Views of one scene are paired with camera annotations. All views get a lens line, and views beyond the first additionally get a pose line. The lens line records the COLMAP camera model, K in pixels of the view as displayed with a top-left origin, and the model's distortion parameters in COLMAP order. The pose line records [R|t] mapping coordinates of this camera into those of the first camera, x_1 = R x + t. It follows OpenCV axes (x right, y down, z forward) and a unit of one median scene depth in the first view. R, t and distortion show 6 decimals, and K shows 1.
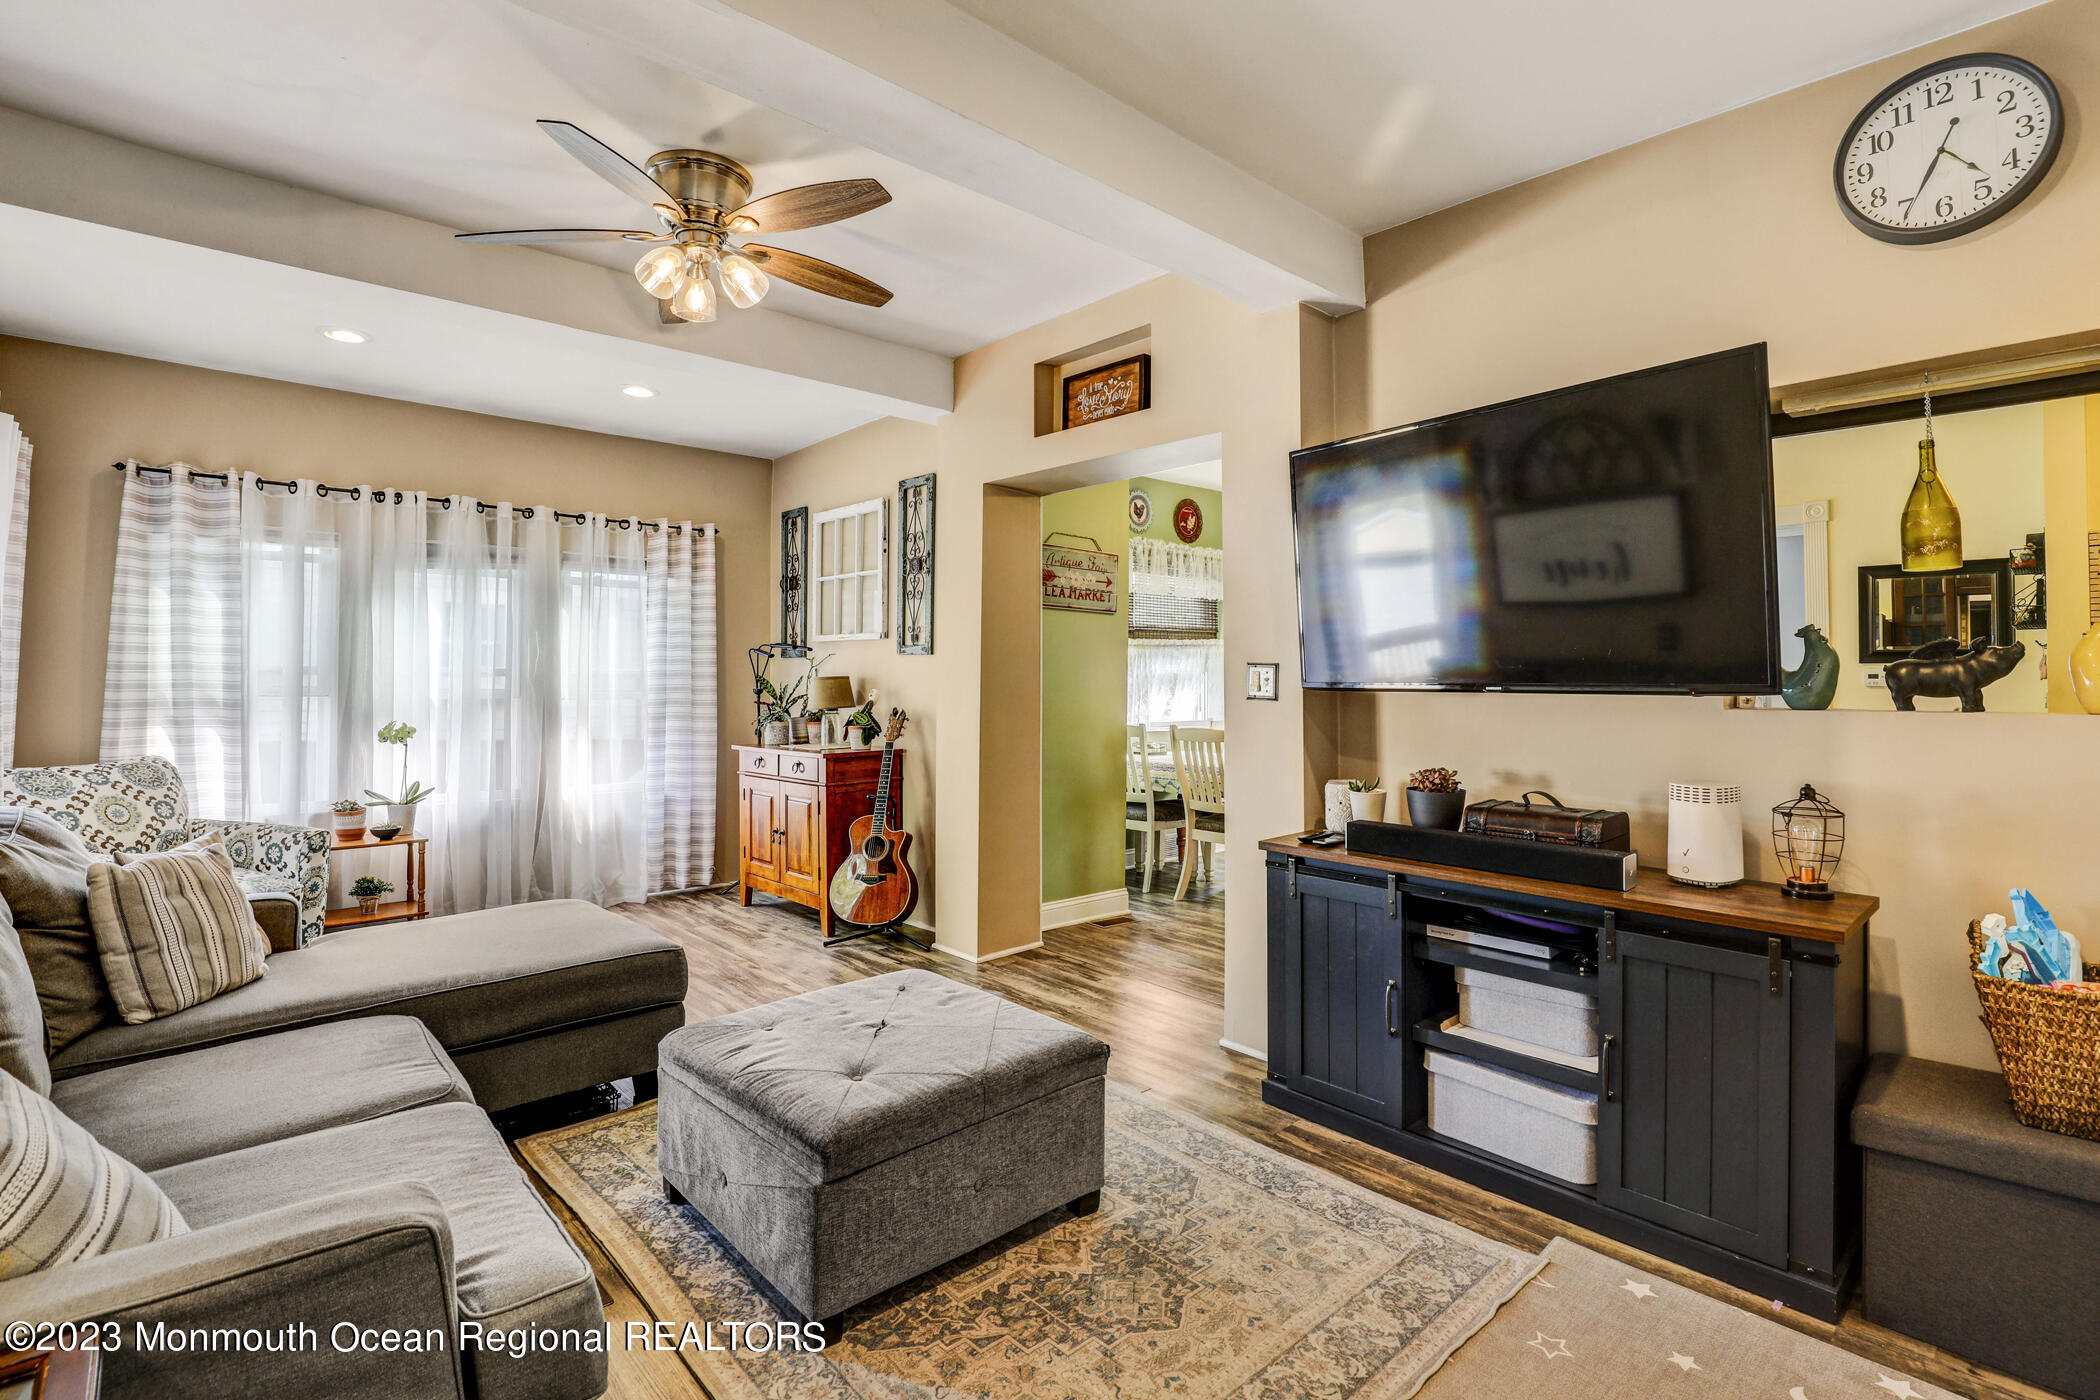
lens RADIAL K [[968.8, 0, 1046.6], [0, 968.8, 684.2], [0, 0, 1]] dist [-0.035823, 0.007973]
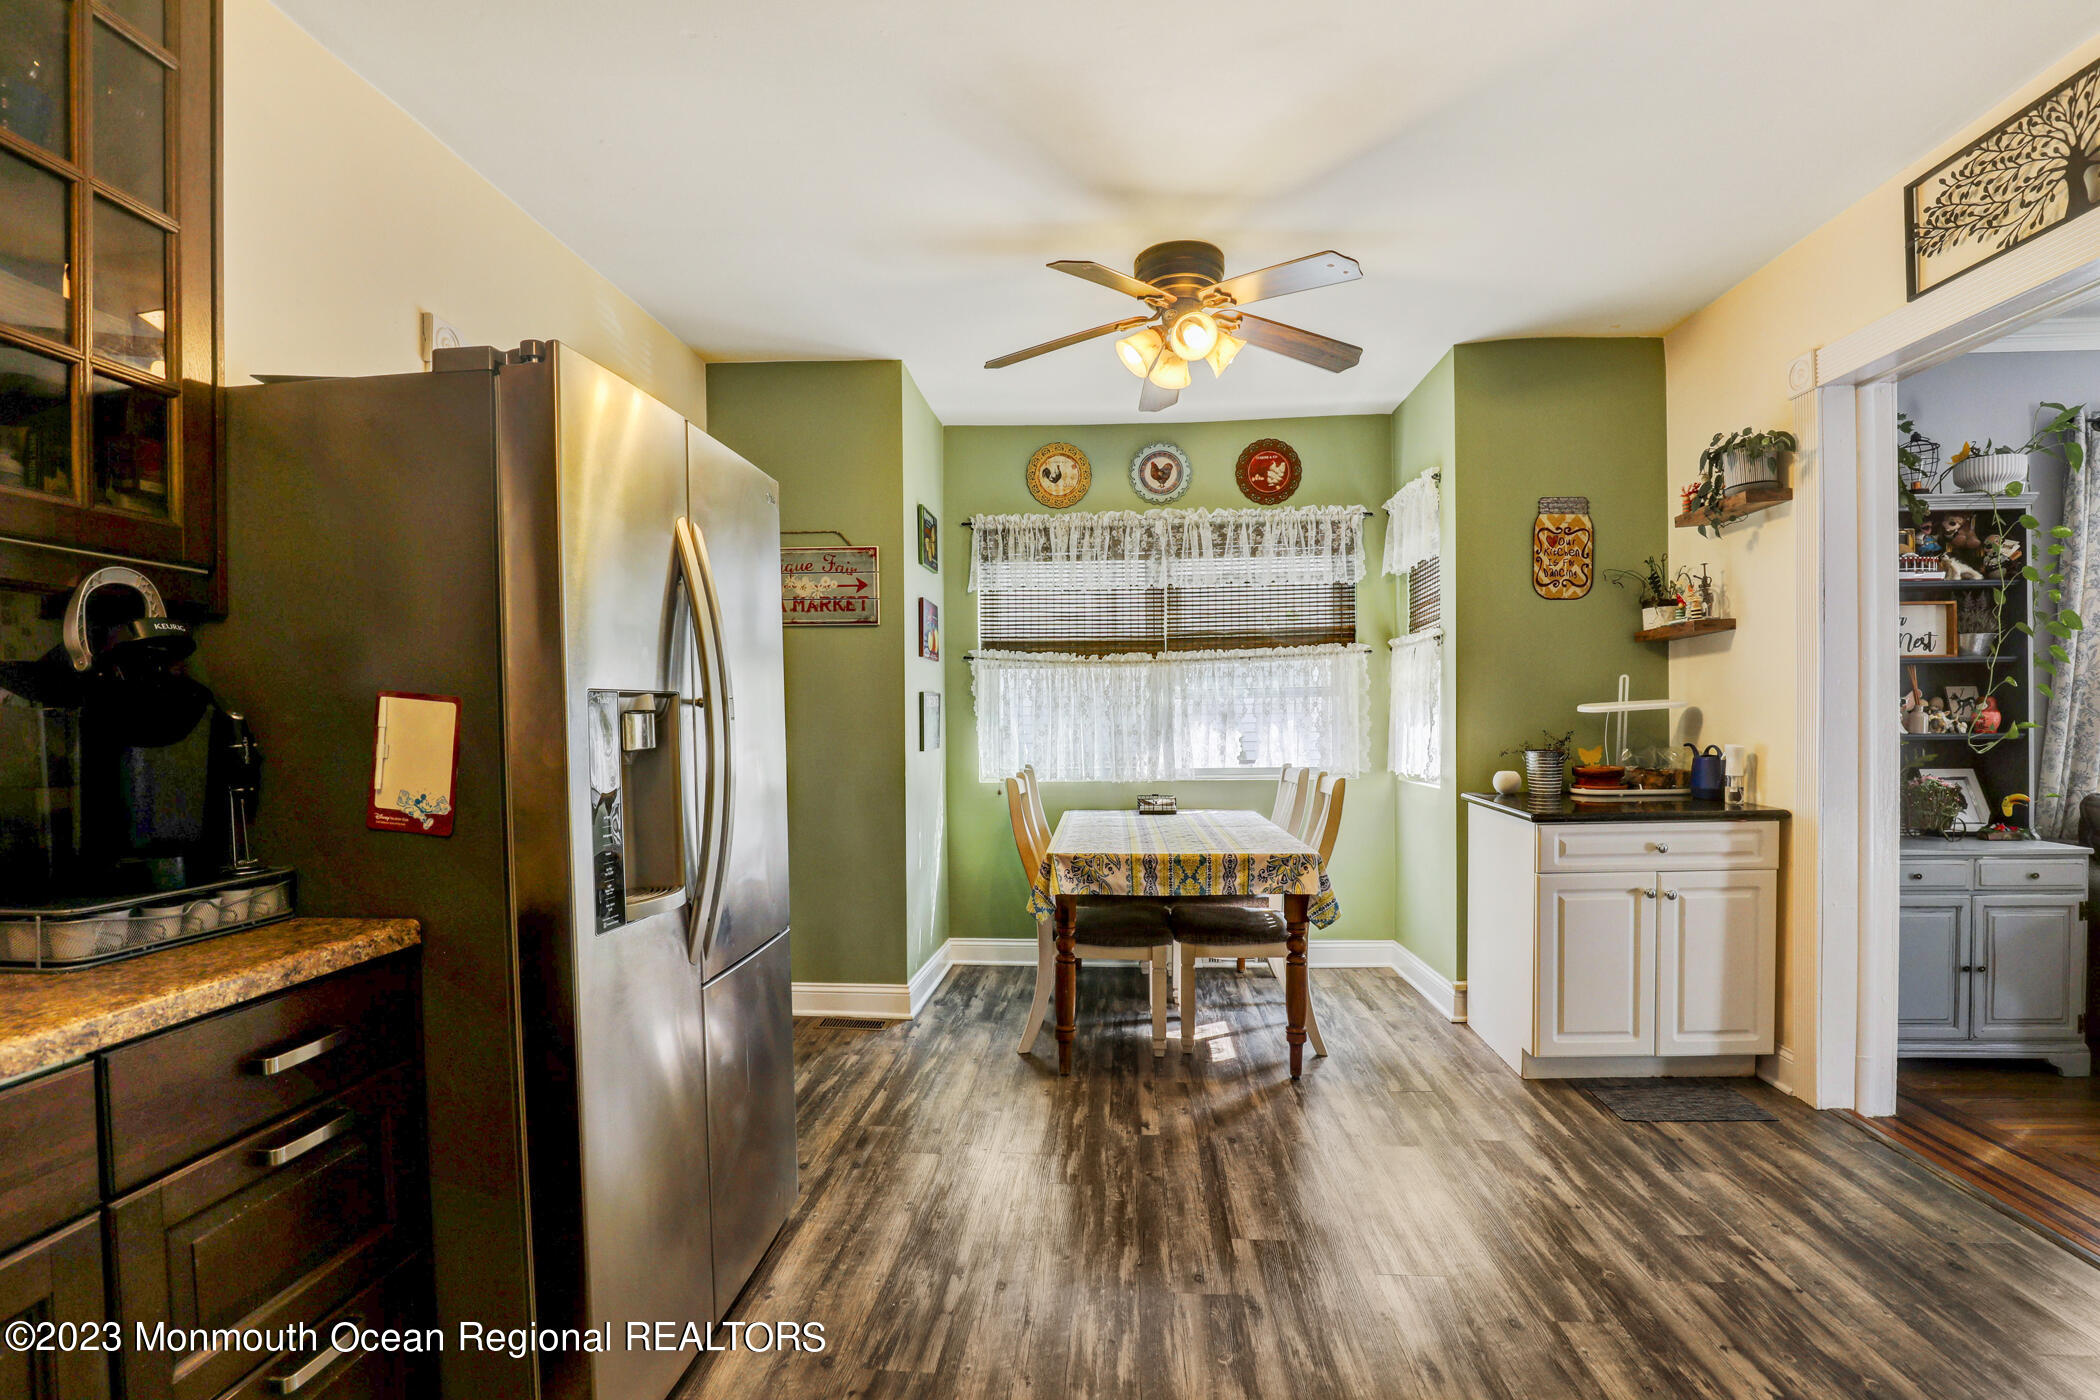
lens RADIAL K [[977.4, 0, 1052.2], [0, 977.4, 751.9], [0, 0, 1]] dist [-0.037087, 0.007395]
pose [[0.702512, 0.012306, -0.711566, 0.929925], [0.014032, 0.999417, 0.031137, 0.006491], [0.711534, -0.031859, 0.701929, 0.722290]]
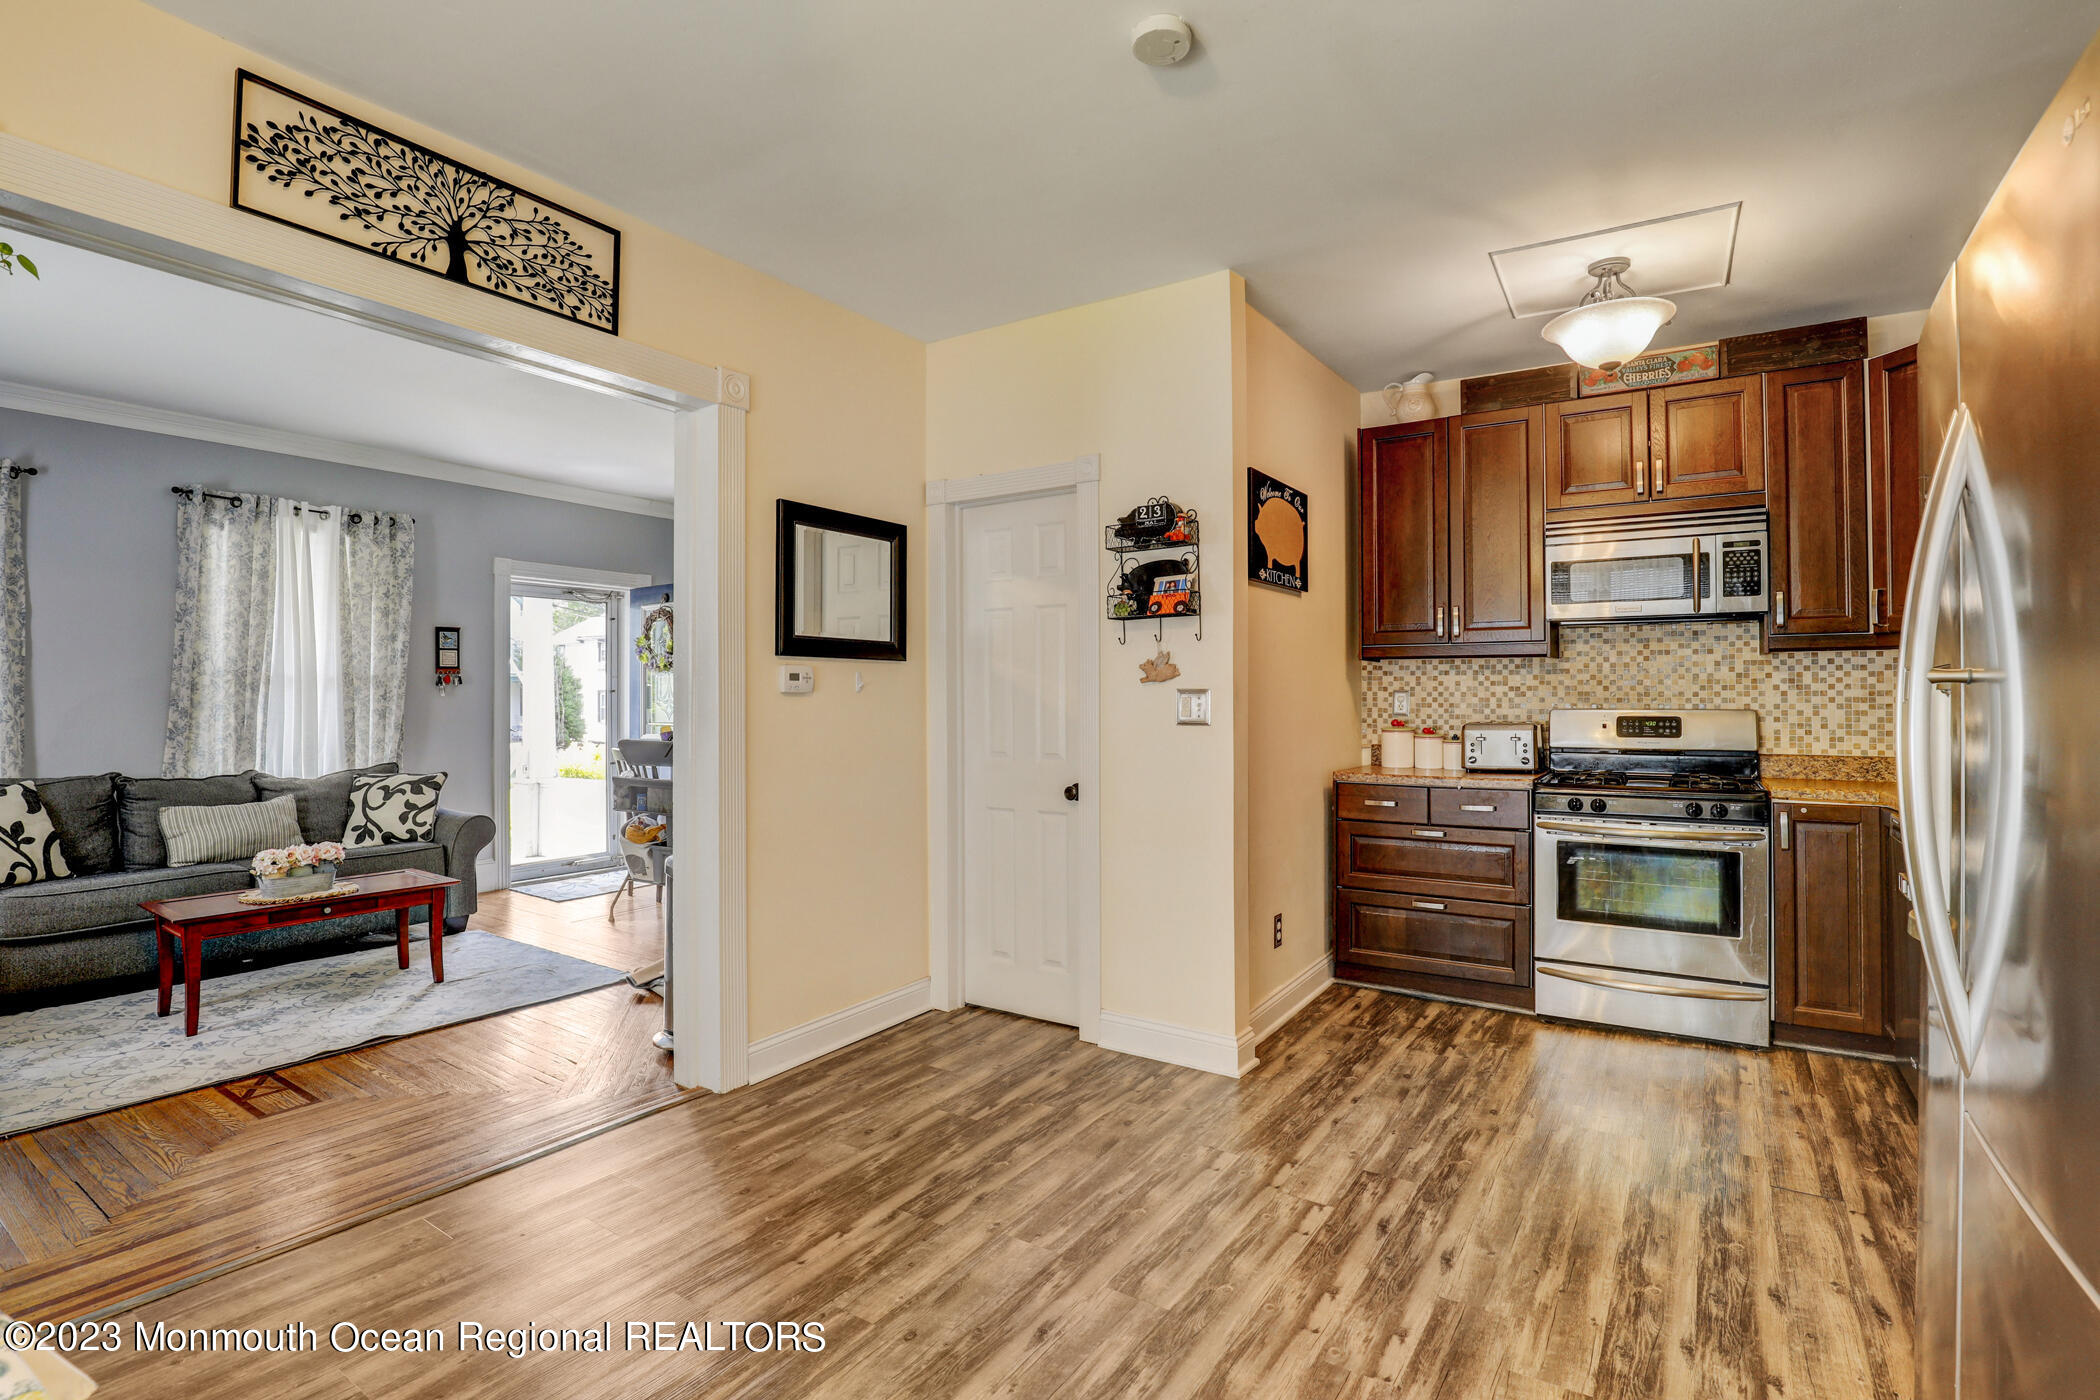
lens RADIAL K [[983.9, 0, 1056.7], [0, 983.9, 682.8], [0, 0, 1]] dist [-0.039995, 0.008367]
pose [[-0.254523, 0.011717, 0.966996, 0.250940], [-0.000632, 0.999924, -0.012282, -0.000571], [-0.967067, -0.003737, -0.254496, 1.290813]]
